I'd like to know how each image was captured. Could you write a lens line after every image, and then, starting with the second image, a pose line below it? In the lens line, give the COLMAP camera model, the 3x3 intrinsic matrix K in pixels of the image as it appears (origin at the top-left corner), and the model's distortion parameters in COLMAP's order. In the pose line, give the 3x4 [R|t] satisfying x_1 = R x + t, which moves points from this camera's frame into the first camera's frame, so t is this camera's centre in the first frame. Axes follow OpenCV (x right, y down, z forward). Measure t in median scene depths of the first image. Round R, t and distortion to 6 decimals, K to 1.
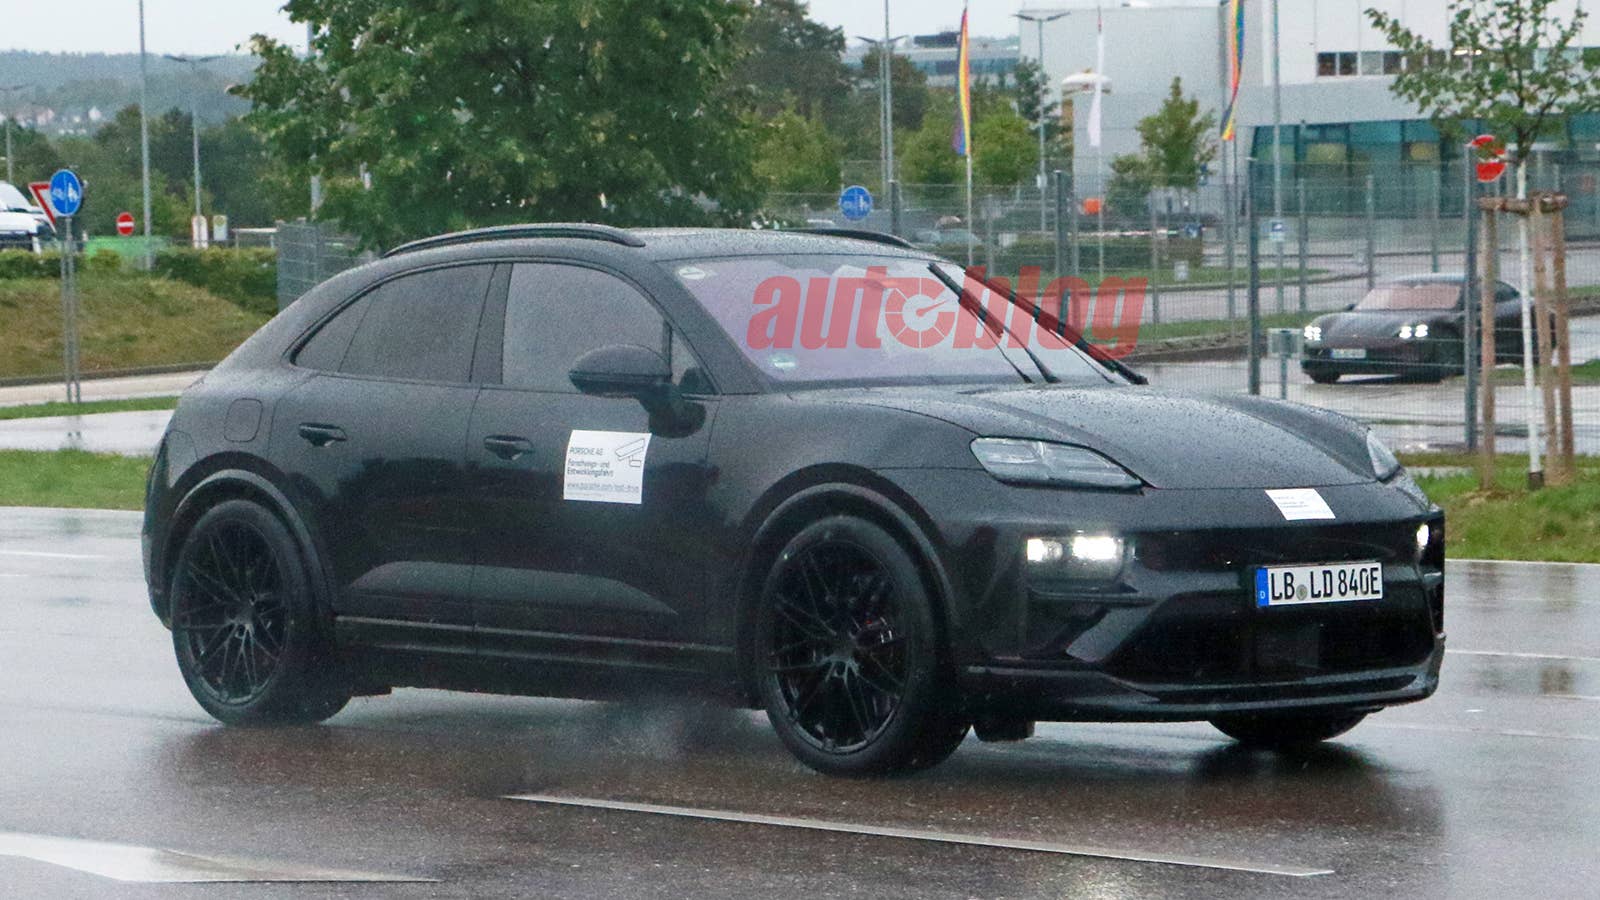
lens RADIAL K [[4856.2, 0, 800.0], [0, 4856.2, 450.0], [0, 0, 1]] dist [-0.019146, 0.975148]
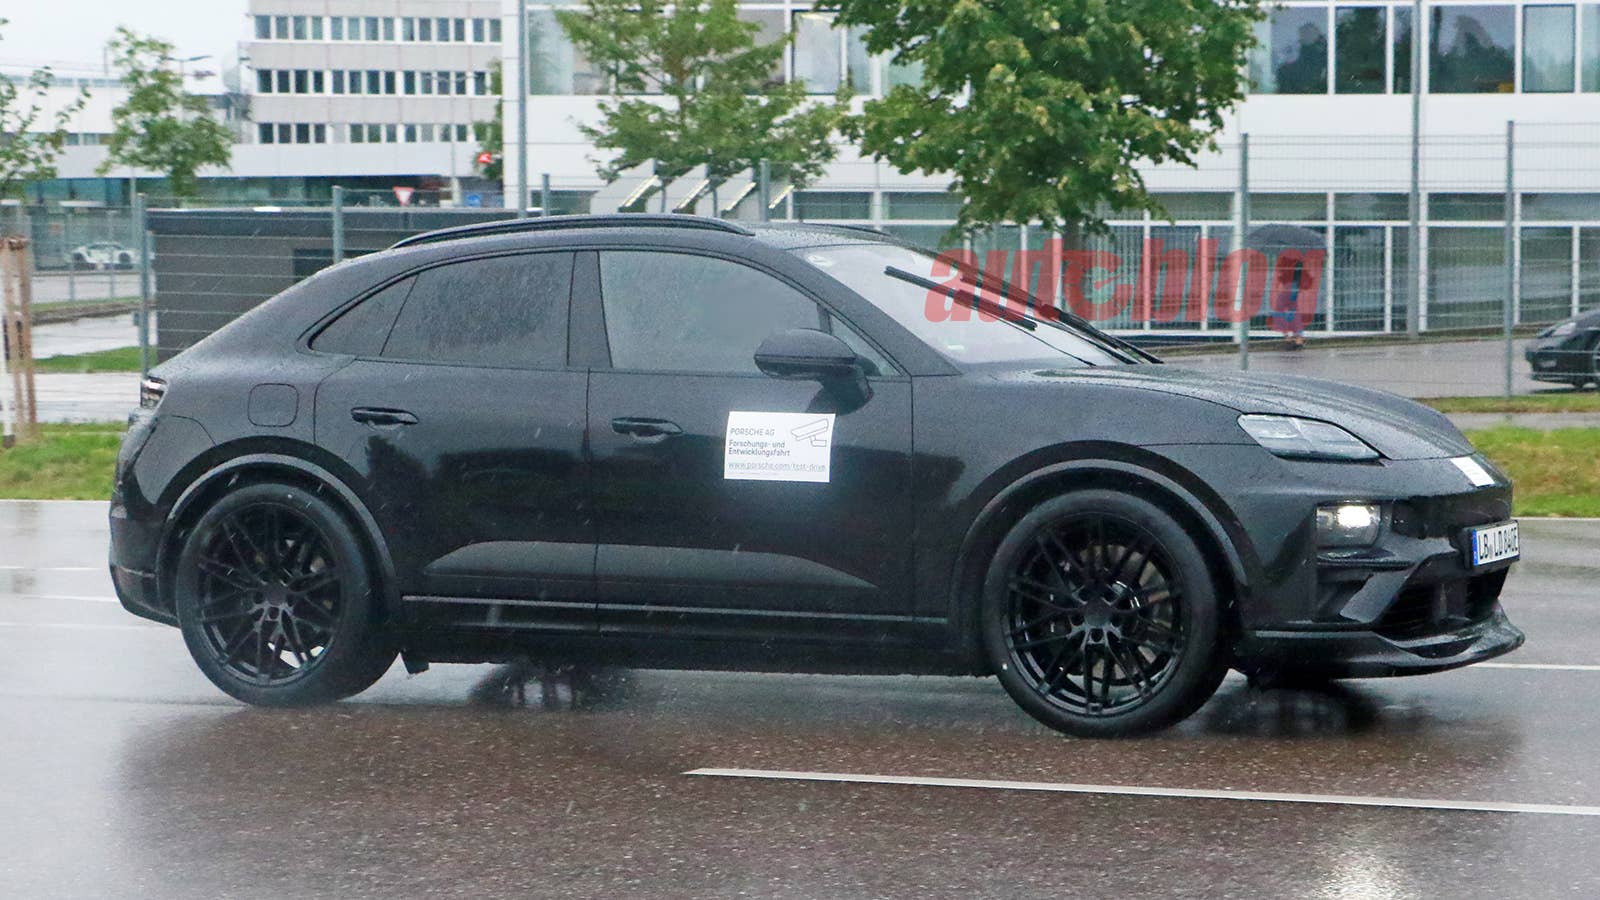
lens RADIAL K [[3290.4, 0, 800.0], [0, 3290.4, 450.0], [0, 0, 1]] dist [0.068124, 0.146184]
pose [[0.909954, -0.015167, 0.414431, -0.307993], [0.011052, 0.999863, 0.012326, -0.004182], [-0.414561, -0.006636, 0.909997, 0.340562]]
